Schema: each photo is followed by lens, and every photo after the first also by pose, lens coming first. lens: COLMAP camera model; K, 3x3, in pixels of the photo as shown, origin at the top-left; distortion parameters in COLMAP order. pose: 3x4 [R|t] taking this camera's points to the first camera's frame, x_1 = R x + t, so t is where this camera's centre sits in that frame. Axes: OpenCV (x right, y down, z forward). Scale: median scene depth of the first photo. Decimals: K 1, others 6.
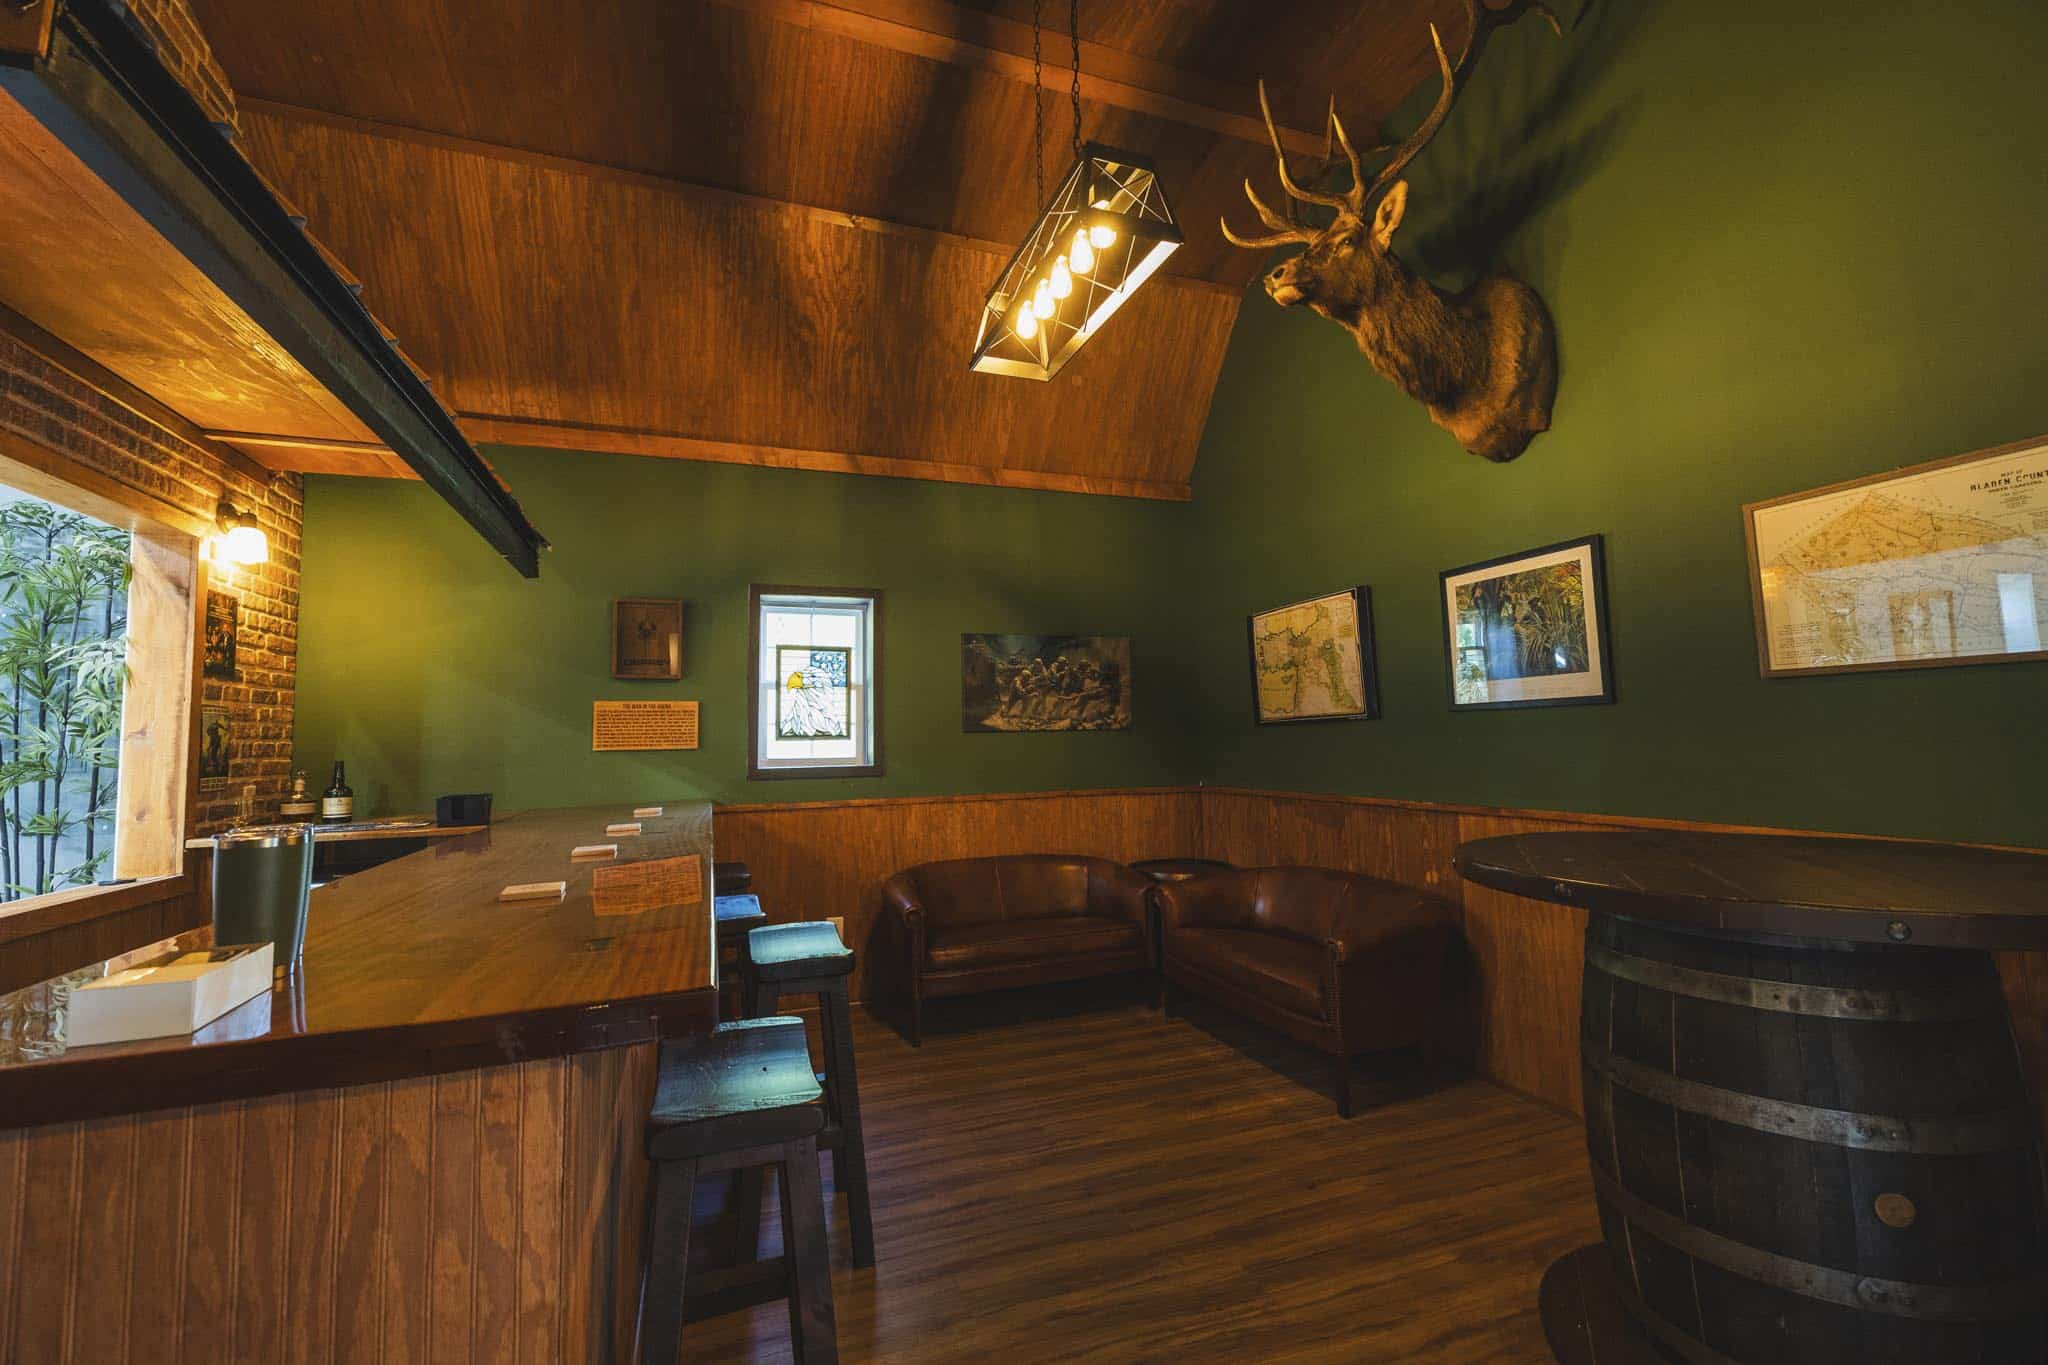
lens RADIAL K [[855.1, 0, 1022.4], [0, 855.1, 667.6], [0, 0, 1]] dist [0.002940, 0.000605]
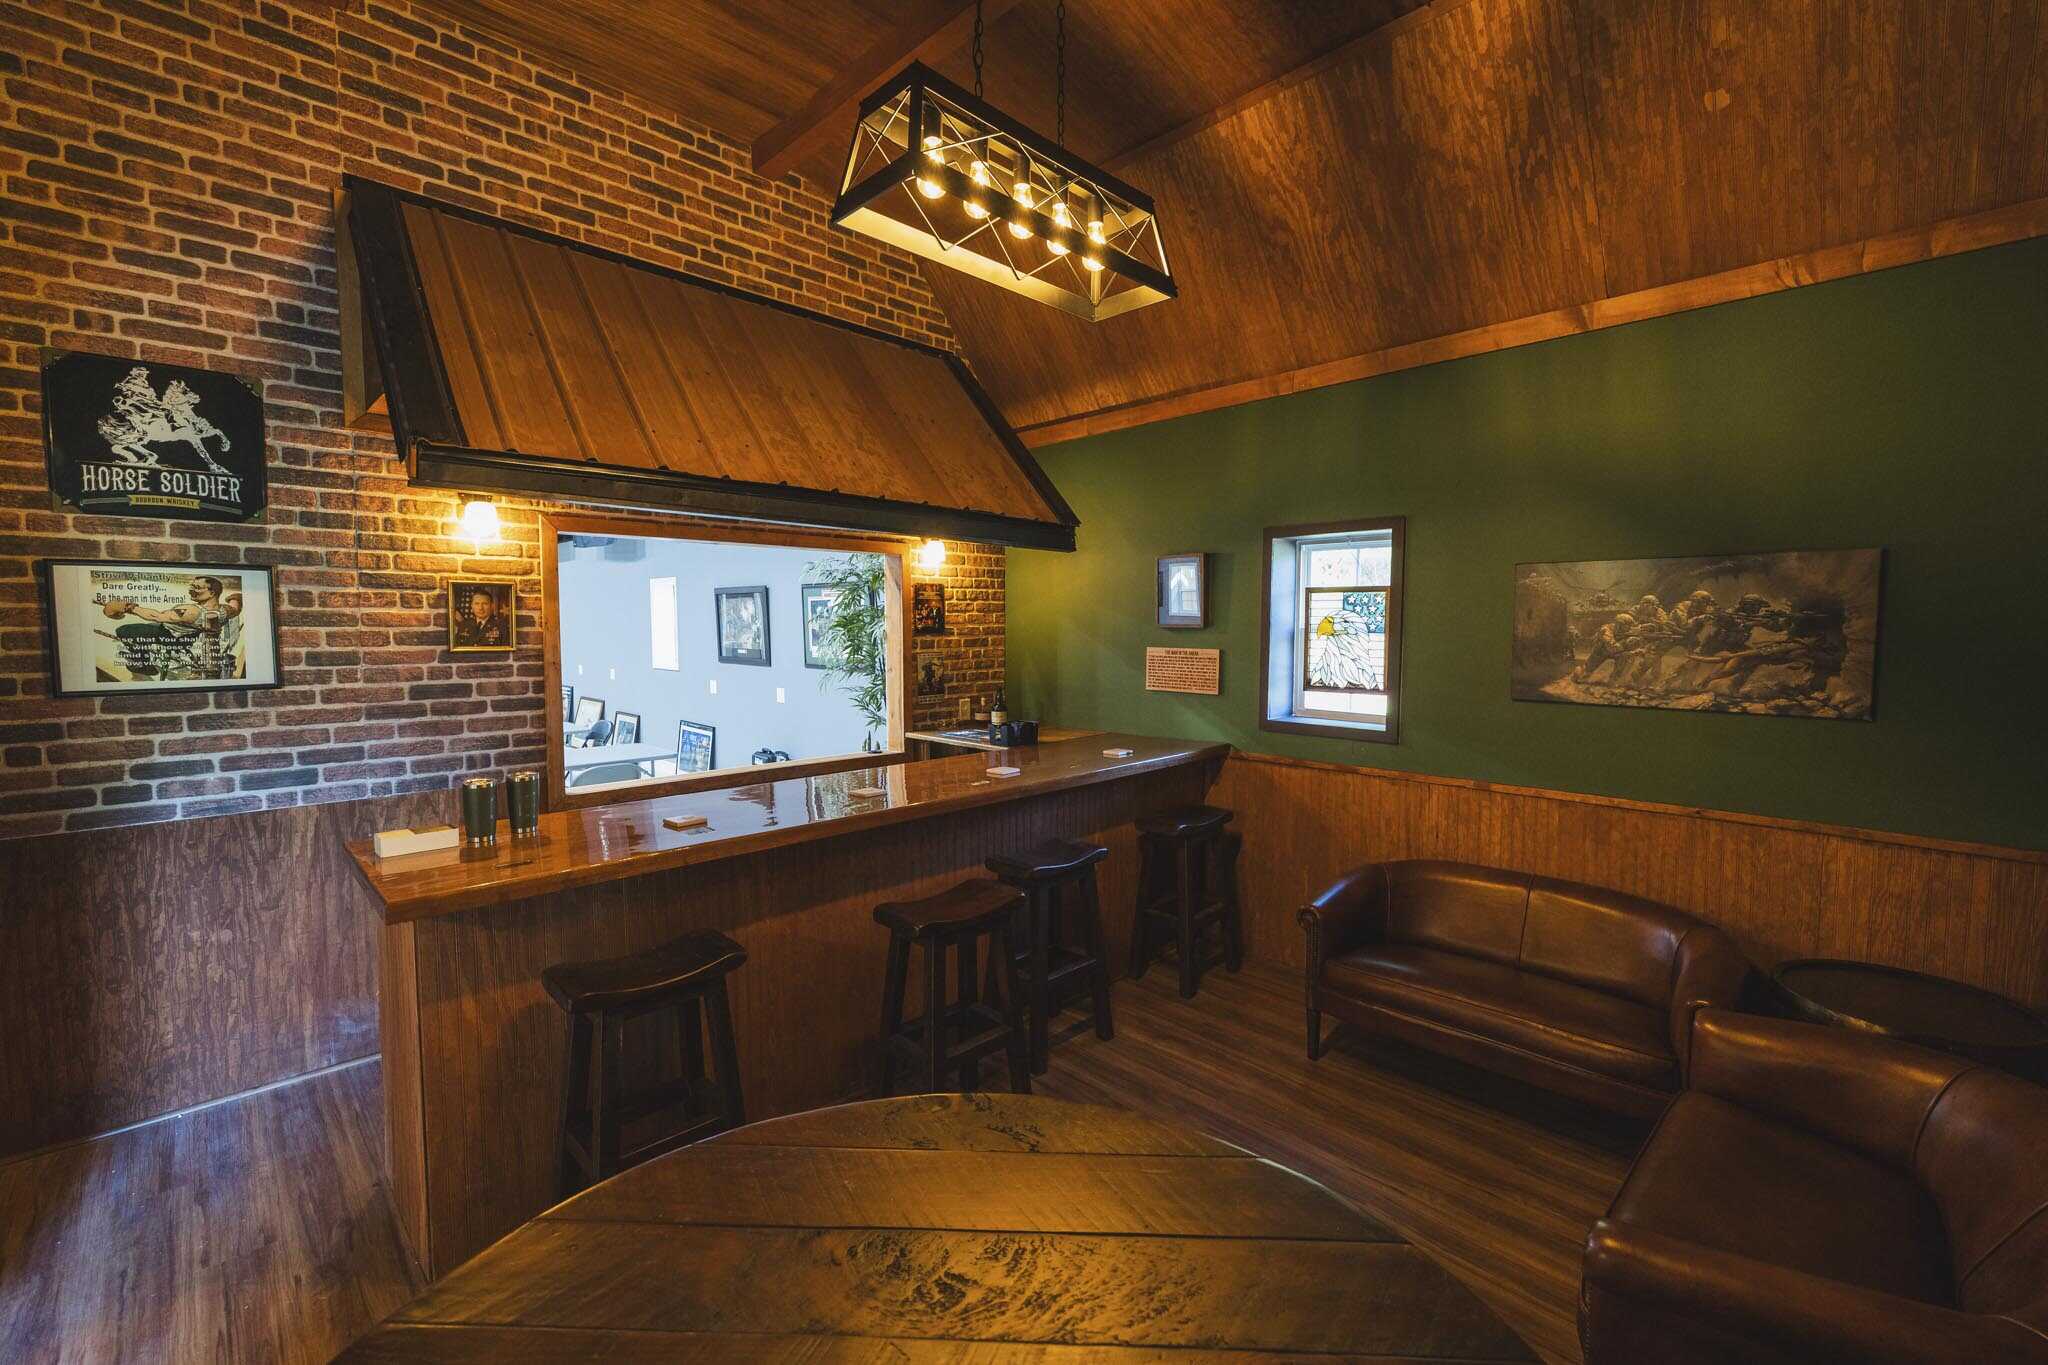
lens RADIAL K [[855.1, 0, 1022.4], [0, 855.1, 667.6], [0, 0, 1]] dist [0.002940, 0.000605]
pose [[0.416782, 0.068605, -0.906414, 0.427598], [0.069545, 0.991819, 0.107047, -0.061102], [0.906342, -0.107652, 0.408601, 0.330053]]
